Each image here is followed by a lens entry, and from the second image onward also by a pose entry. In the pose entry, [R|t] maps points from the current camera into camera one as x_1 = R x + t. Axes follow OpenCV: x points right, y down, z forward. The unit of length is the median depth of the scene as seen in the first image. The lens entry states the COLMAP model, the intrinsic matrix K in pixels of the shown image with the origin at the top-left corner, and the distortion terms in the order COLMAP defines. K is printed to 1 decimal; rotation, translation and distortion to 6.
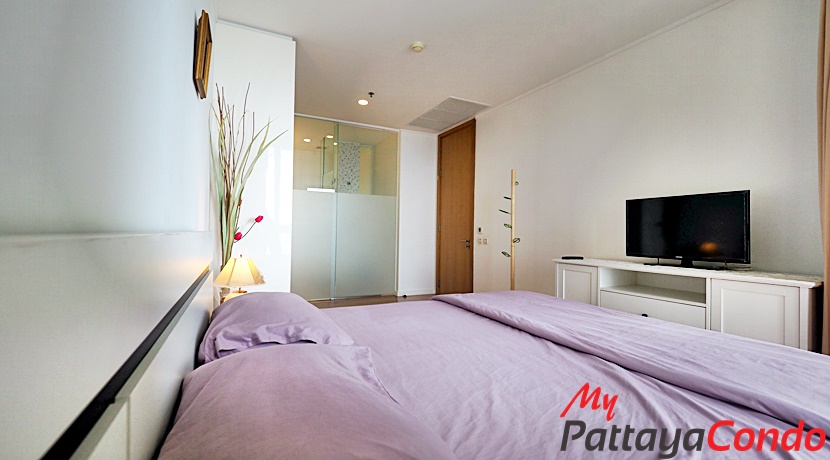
lens RADIAL K [[350.5, 0, 413.1], [0, 350.5, 224.9], [0, 0, 1]] dist [-0.001328, 0.000631]
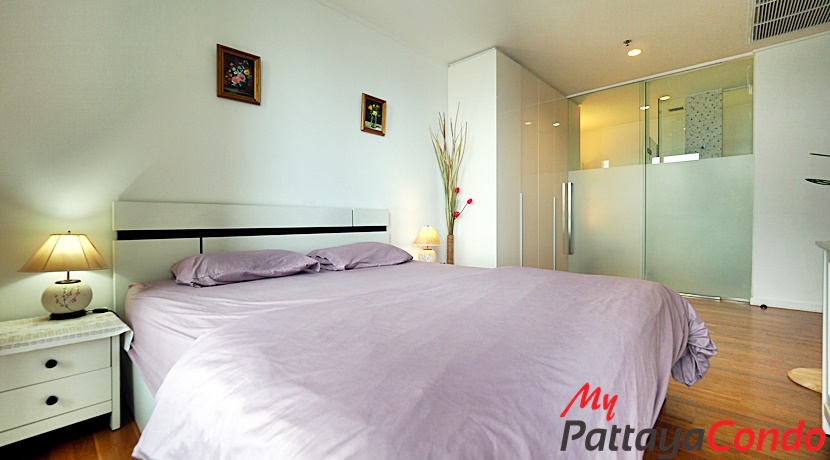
lens RADIAL K [[350.5, 0, 413.1], [0, 350.5, 224.9], [0, 0, 1]] dist [-0.001328, 0.000631]
pose [[0.292069, 0.020831, -0.956170, 0.710892], [0.018868, 0.999443, 0.027537, 0.029086], [0.956211, -0.026084, 0.291513, 0.371979]]
